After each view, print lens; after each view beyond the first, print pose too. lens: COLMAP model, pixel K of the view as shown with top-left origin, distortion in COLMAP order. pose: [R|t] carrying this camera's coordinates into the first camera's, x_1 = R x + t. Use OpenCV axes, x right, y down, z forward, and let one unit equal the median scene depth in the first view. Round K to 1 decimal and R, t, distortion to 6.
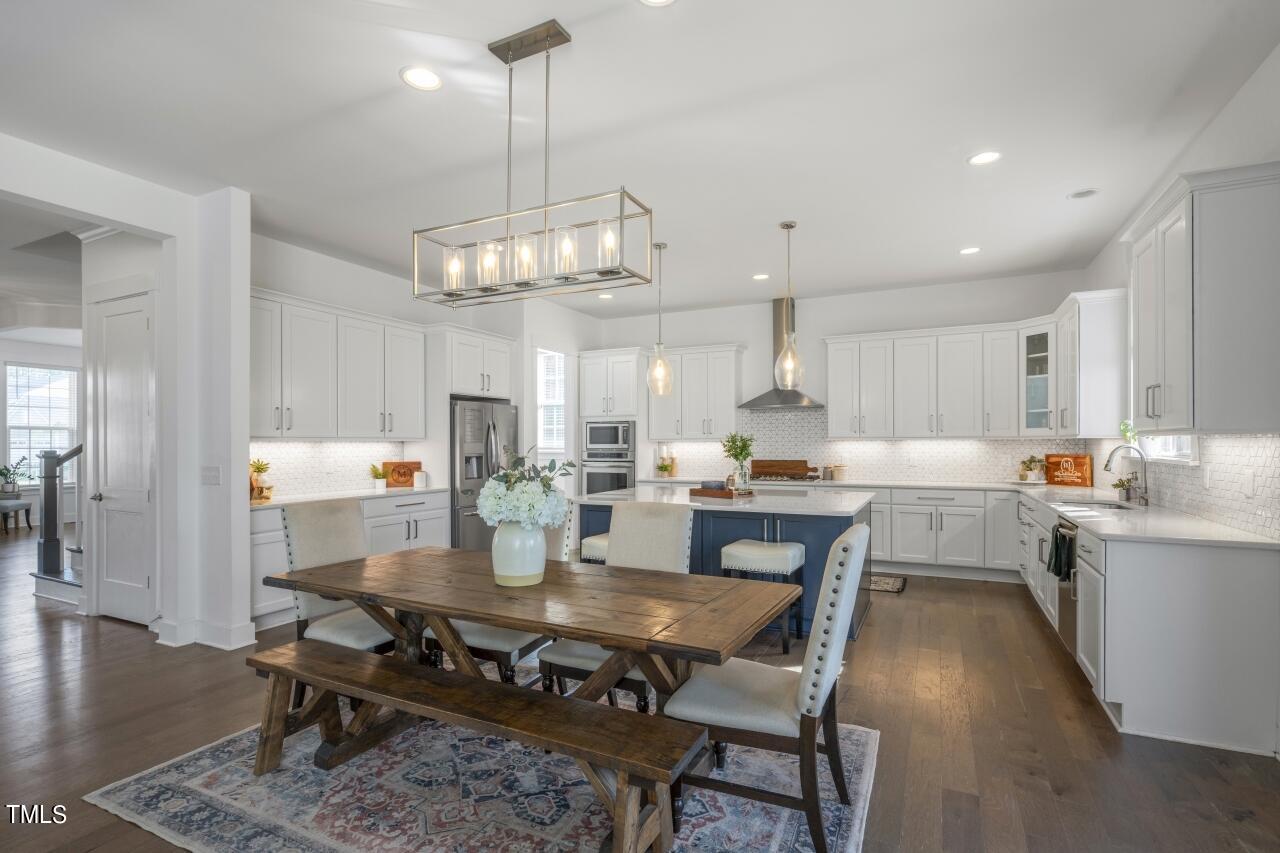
lens RADIAL K [[590.3, 0, 641.3], [0, 590.3, 443.8], [0, 0, 1]] dist [-0.009594, 0.004282]
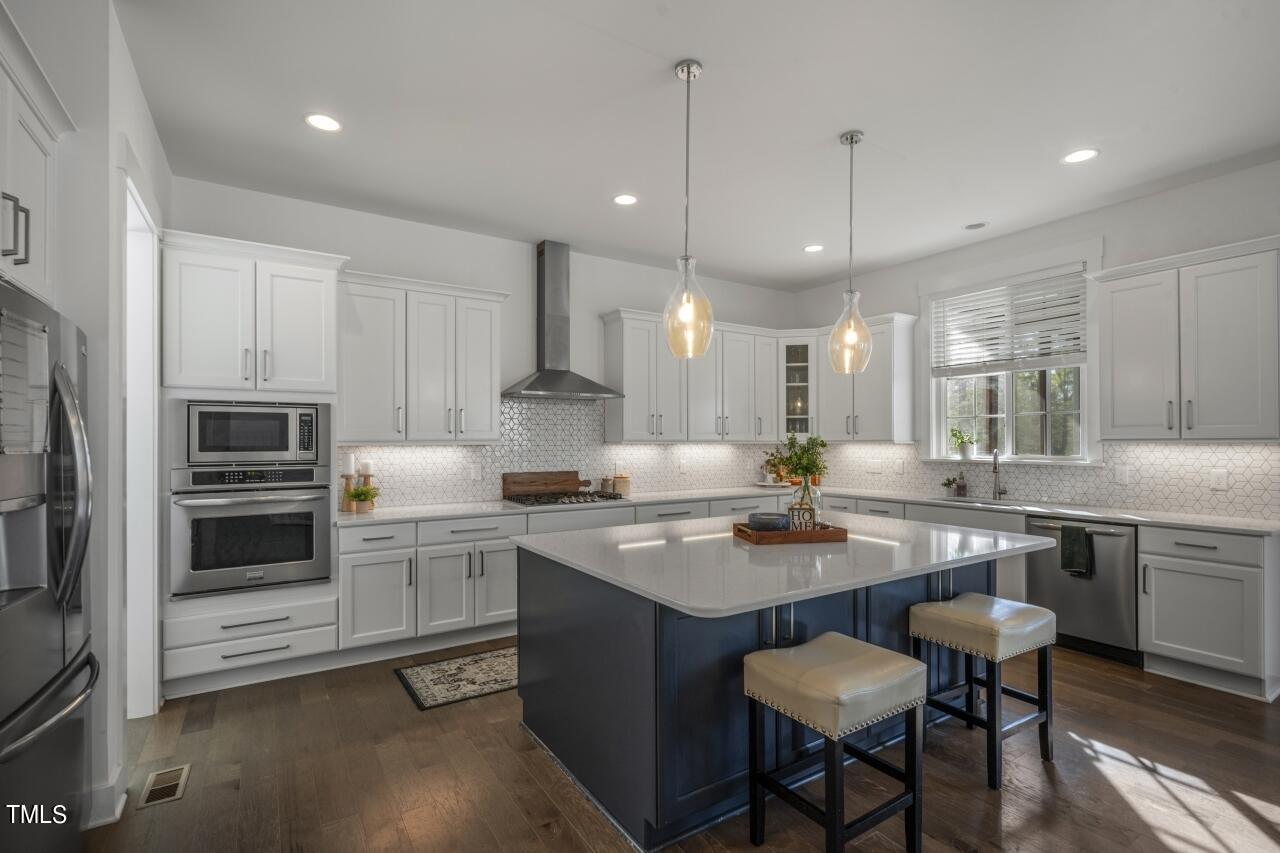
lens RADIAL K [[590.3, 0, 650.2], [0, 590.3, 442.2], [0, 0, 1]] dist [-0.009594, 0.004282]
pose [[0.522404, 0.002828, 0.852694, -0.352093], [-0.000387, 0.999995, -0.003079, -0.006825], [-0.852698, 0.001278, 0.522402, 0.632745]]
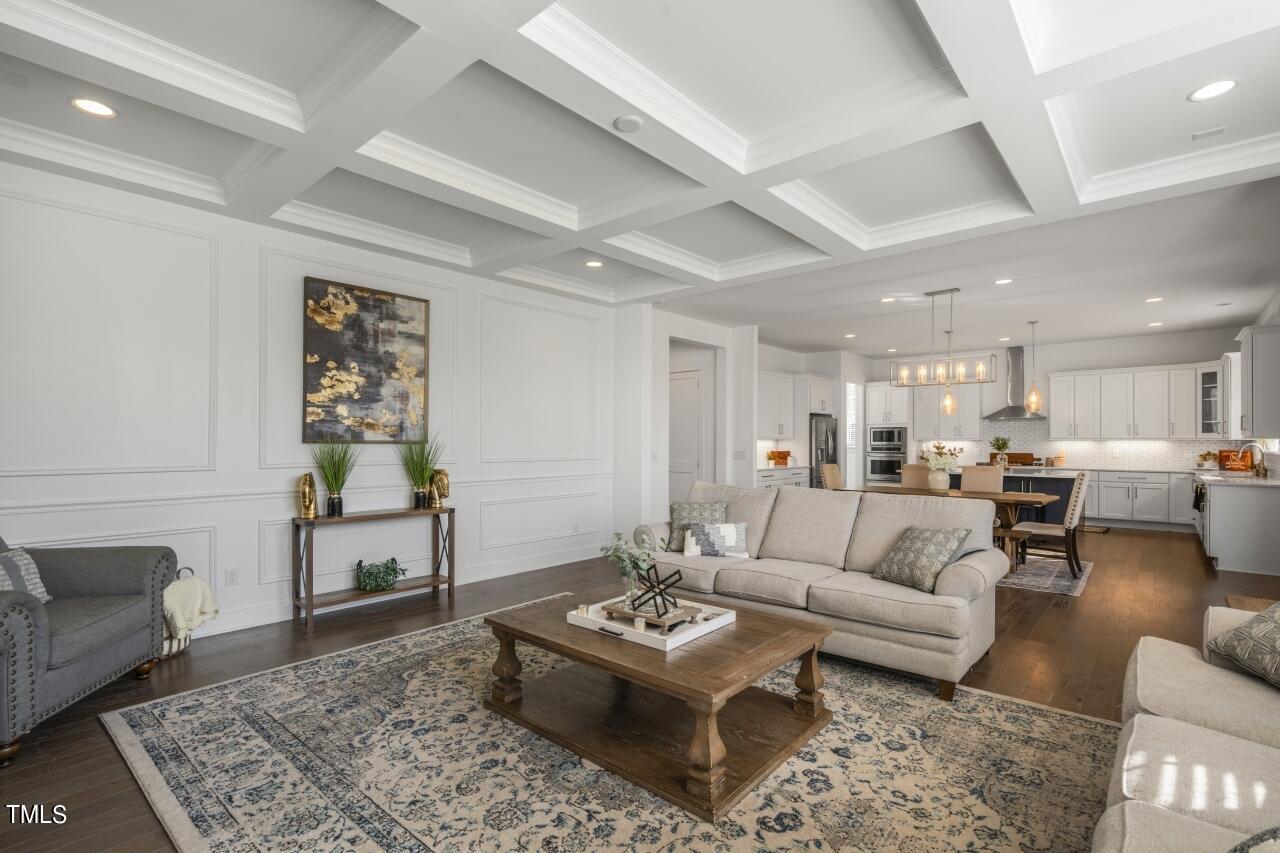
lens RADIAL K [[590.3, 0, 630.7], [0, 590.3, 438.3], [0, 0, 1]] dist [-0.009594, 0.004282]
pose [[0.963962, 0.003751, -0.266015, -0.364881], [-0.005044, 0.999979, -0.004178, 0.001084], [0.265994, 0.005369, 0.963960, -0.850379]]
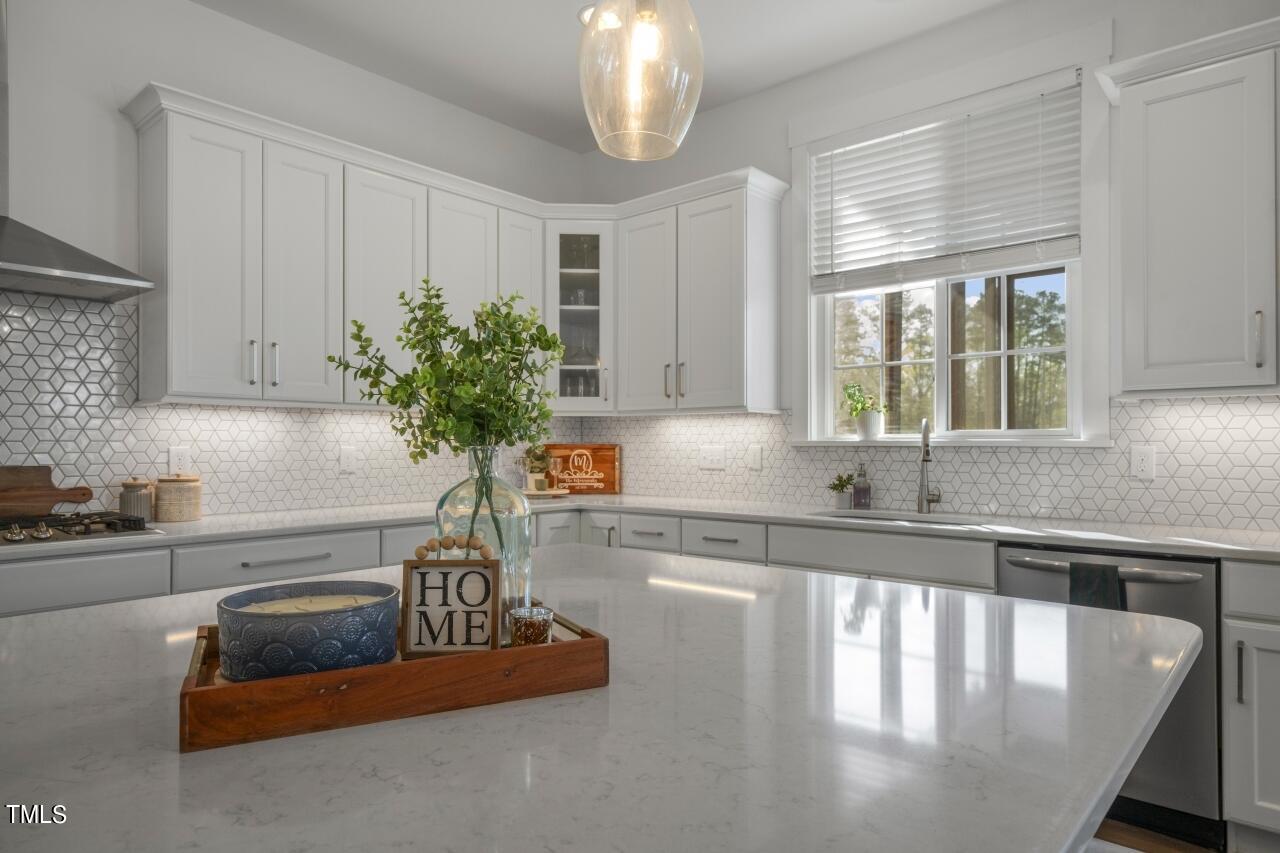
lens RADIAL K [[772.6, 0, 664.1], [0, 772.6, 437.0], [0, 0, 1]] dist [-0.008561, 0.001152]
pose [[0.250562, 0.012144, 0.968024, -0.033911], [-0.003278, 0.999926, -0.011696, 0.019306], [-0.968095, -0.000243, 0.250584, 0.690038]]
